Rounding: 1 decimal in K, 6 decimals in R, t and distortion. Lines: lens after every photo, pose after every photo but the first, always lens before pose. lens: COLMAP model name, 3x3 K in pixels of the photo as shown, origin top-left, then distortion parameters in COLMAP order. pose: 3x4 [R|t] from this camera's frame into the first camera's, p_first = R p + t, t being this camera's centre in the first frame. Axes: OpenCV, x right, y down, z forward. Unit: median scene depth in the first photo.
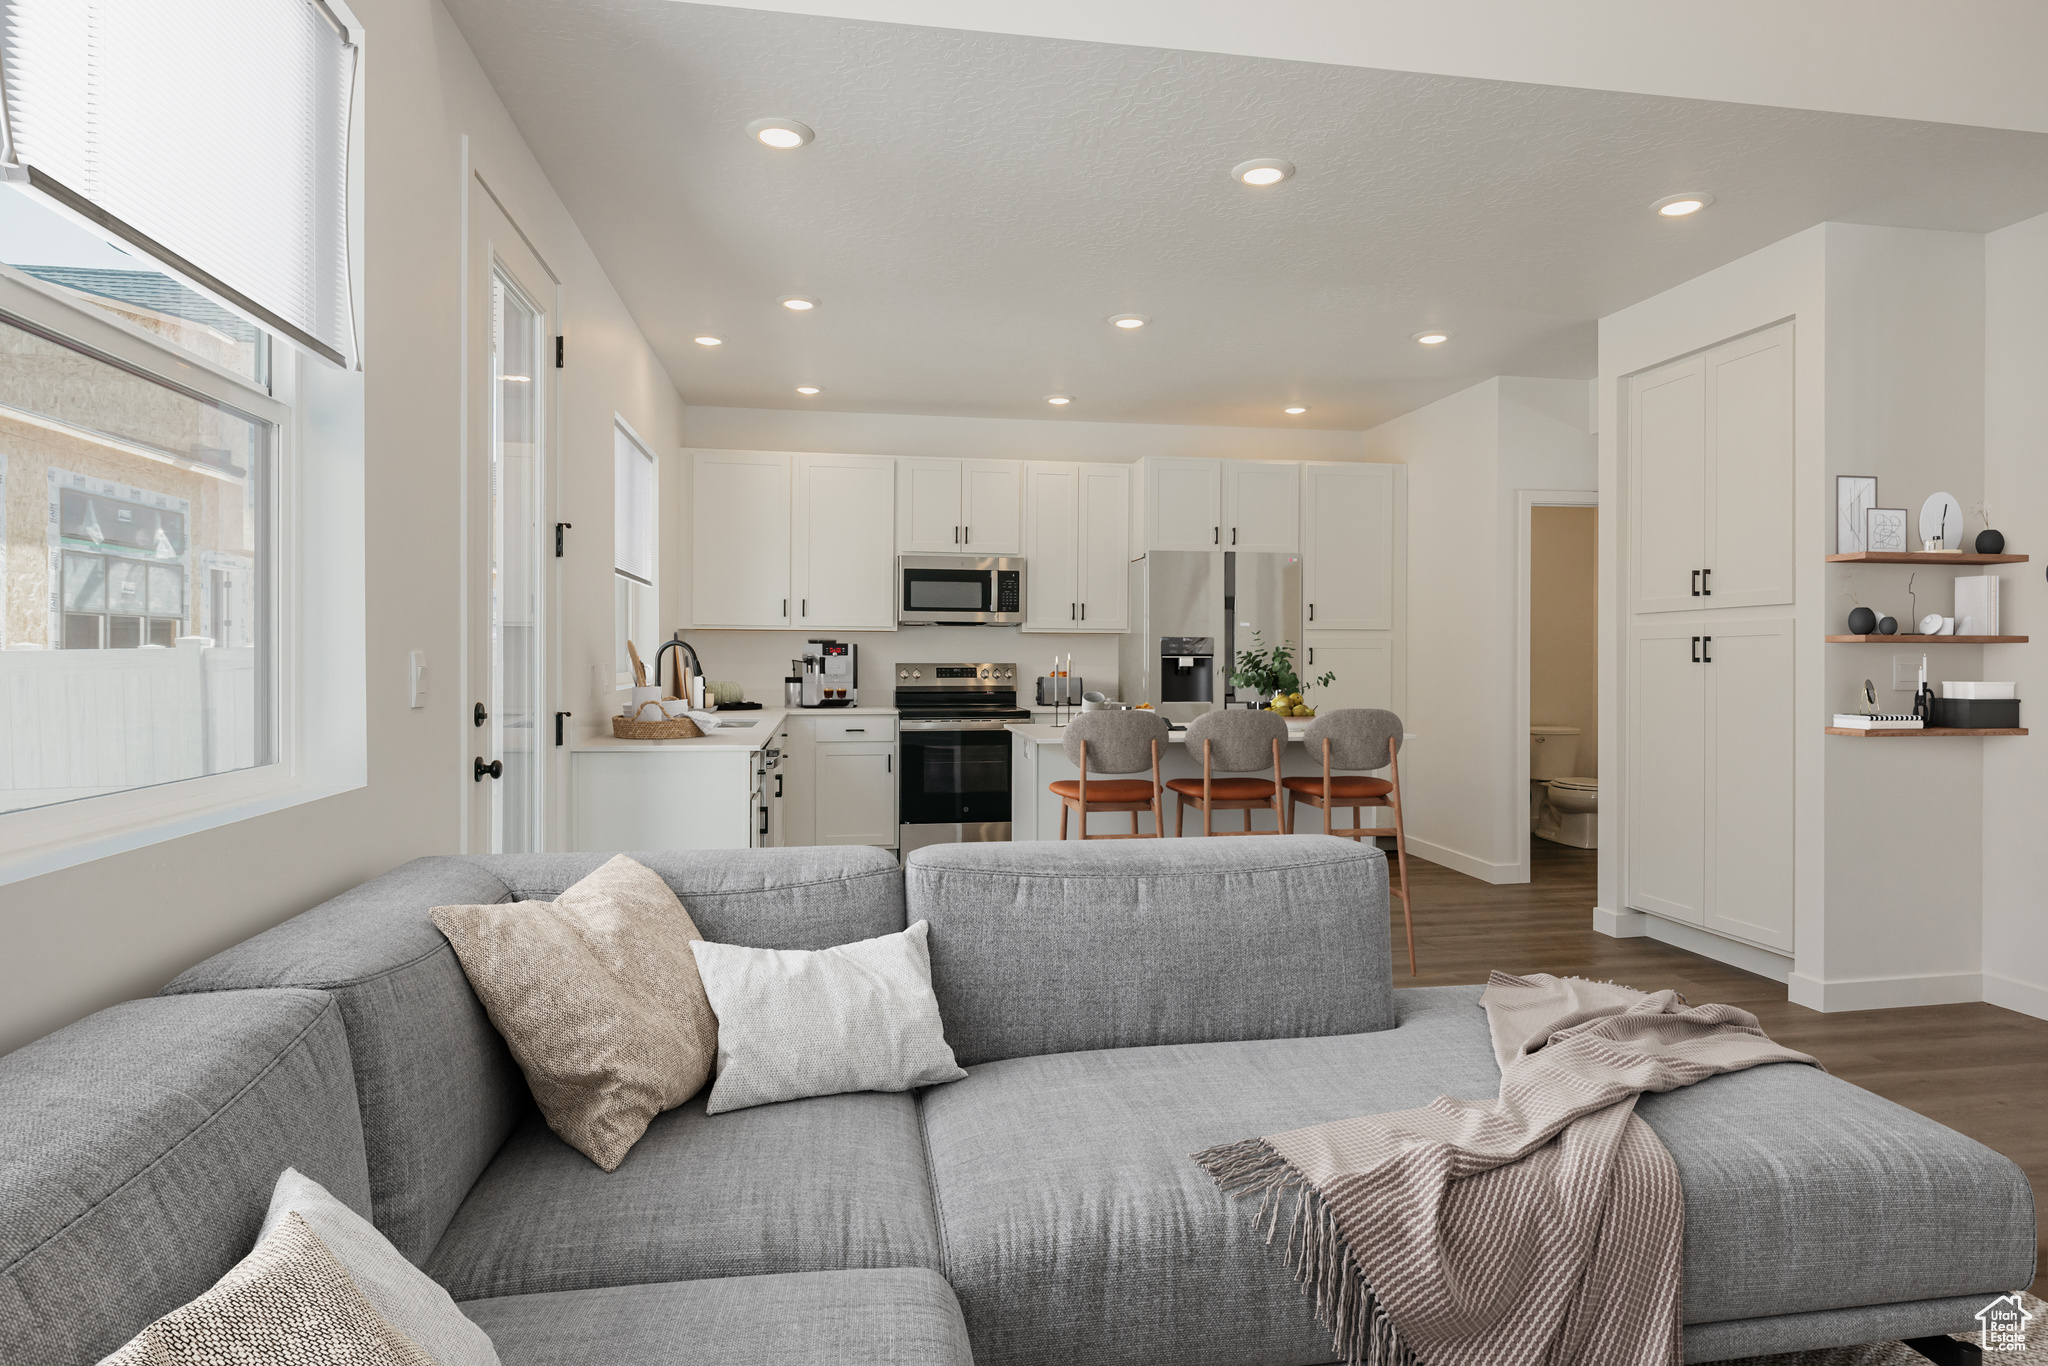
lens RADIAL K [[1193.1, 0, 1024.0], [0, 1193.1, 683.0], [0, 0, 1]] dist [0.002930, 0.000562]
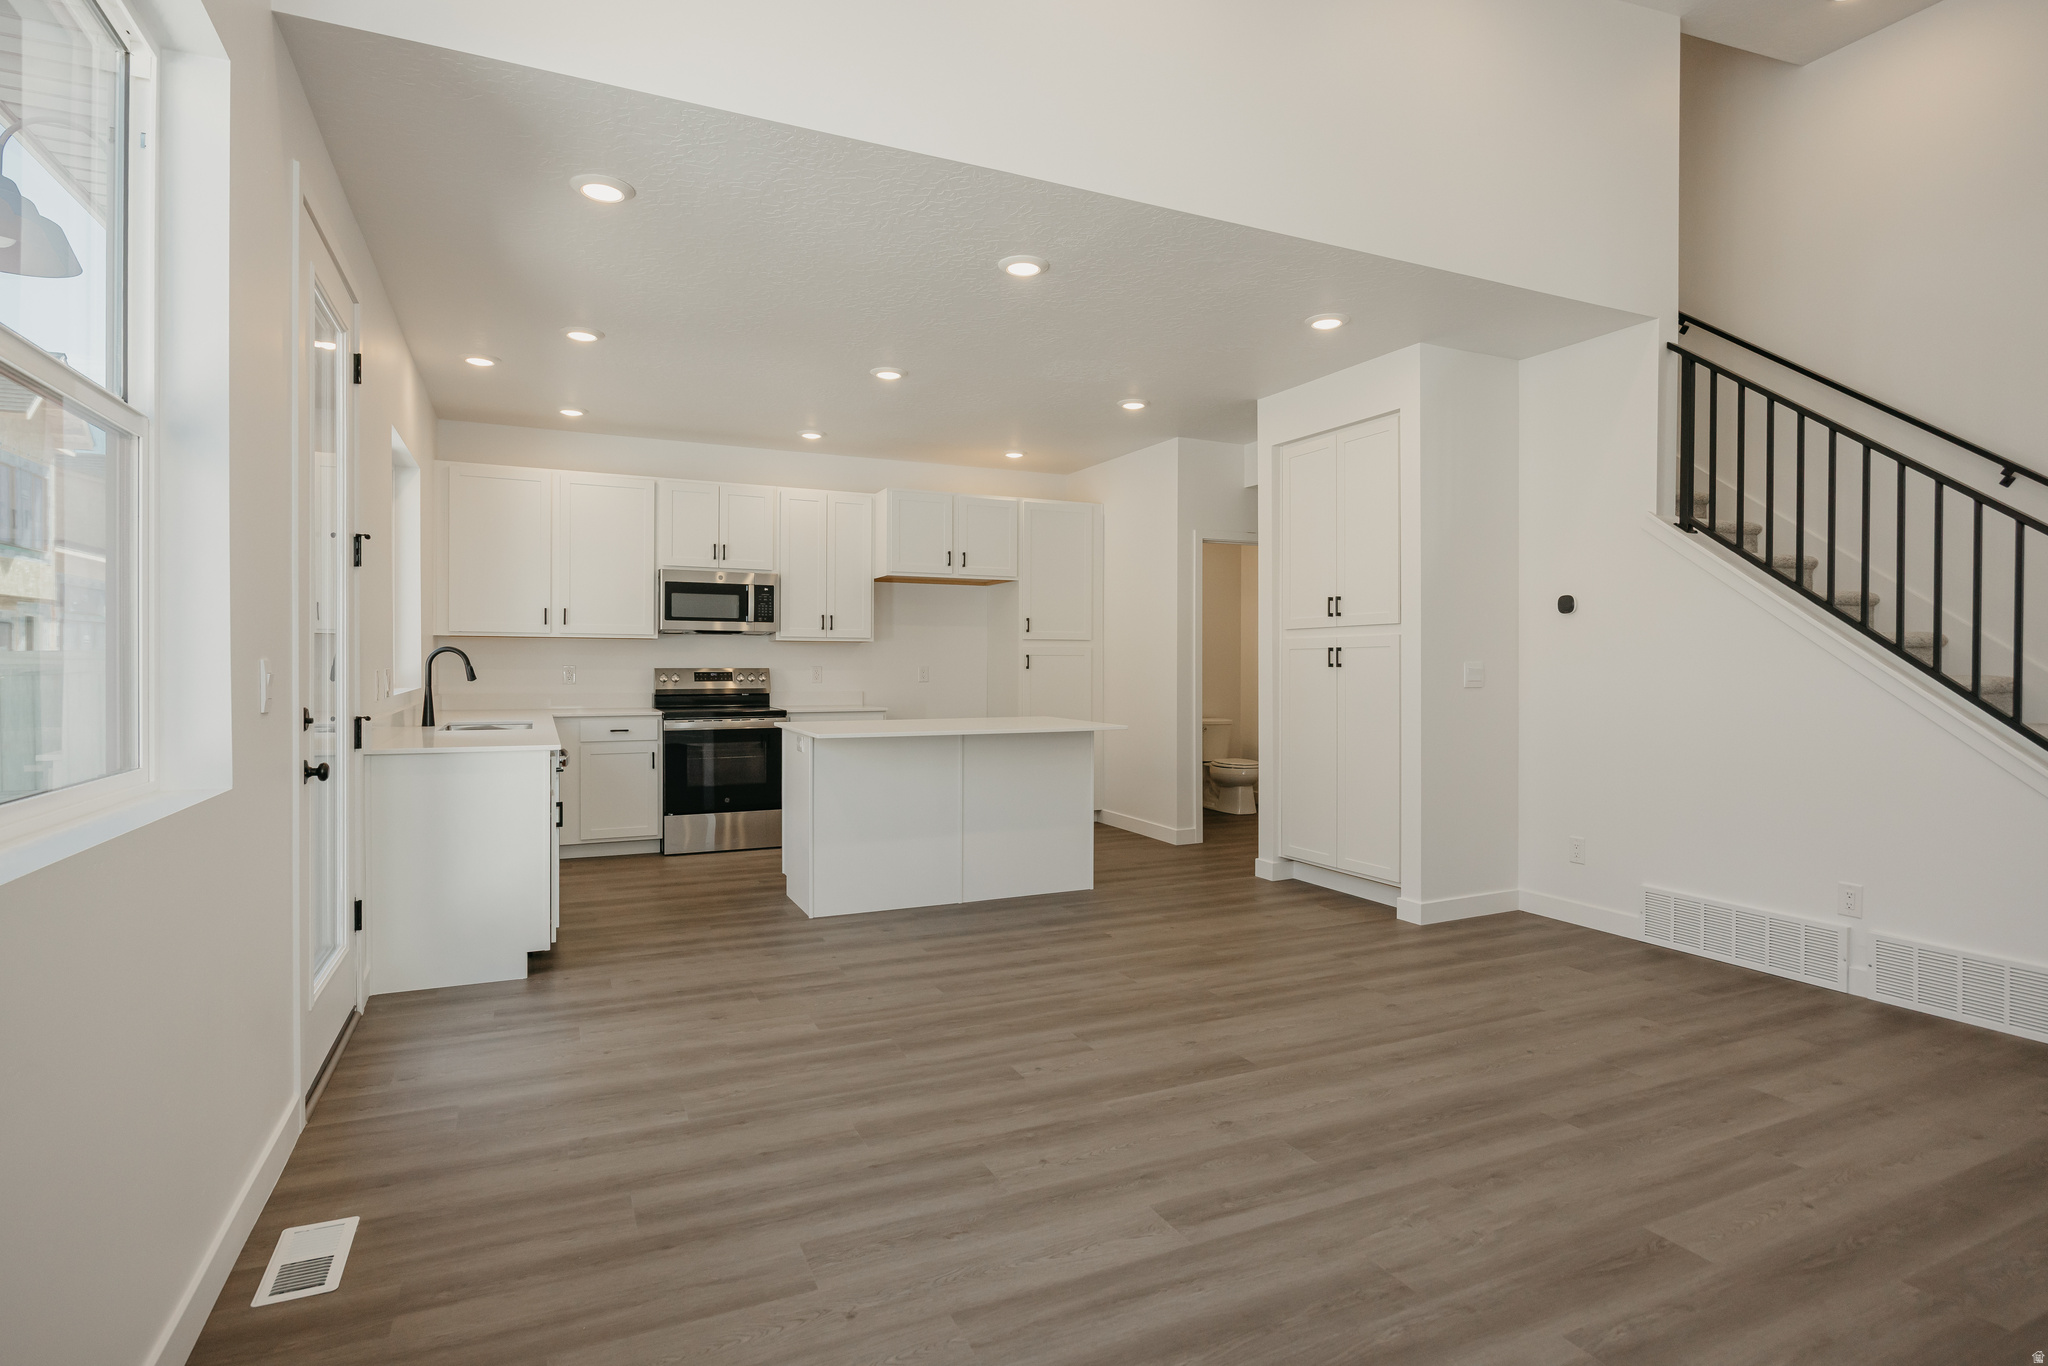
lens RADIAL K [[1064.3, 0, 1024.0], [0, 1064.3, 683.0], [0, 0, 1]] dist [-0.002880, 0.000008]
pose [[0.964031, -0.005178, 0.265740, -0.046423], [0.005690, 0.999983, -0.001160, -0.000180], [-0.265730, 0.002630, 0.964044, -0.024114]]
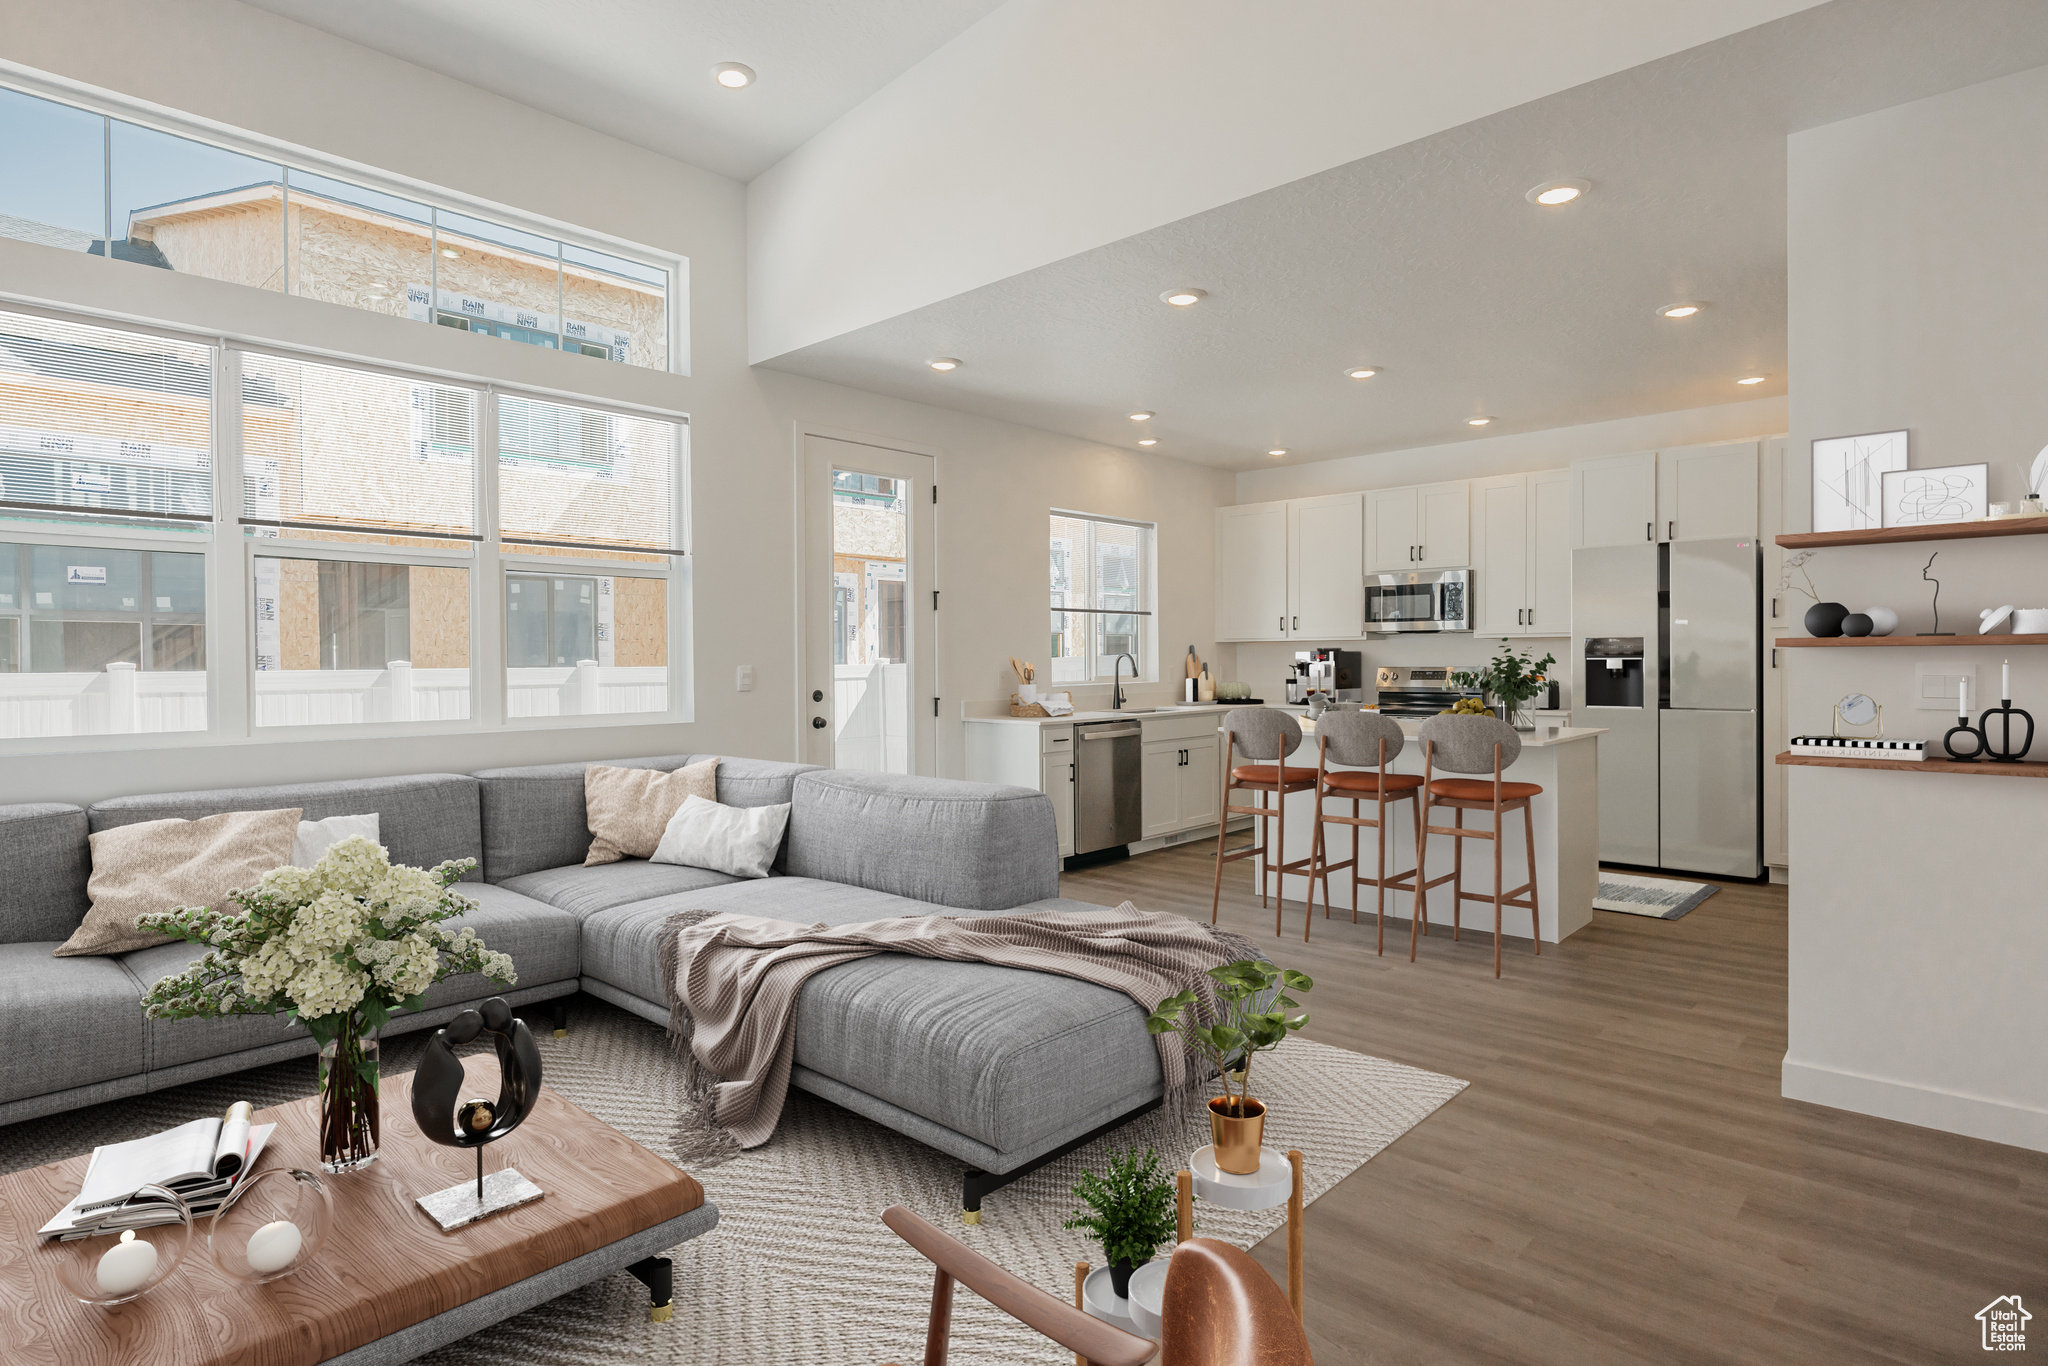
lens RADIAL K [[1015.9, 0, 940.2], [0, 1015.9, 679.8], [0, 0, 1]] dist [0.023987, 0.000004]
pose [[0.609686, 0.005600, -0.792623, 0.475334], [-0.007786, 0.999969, 0.001076, -0.002328], [0.792605, 0.005516, 0.609711, 0.059730]]
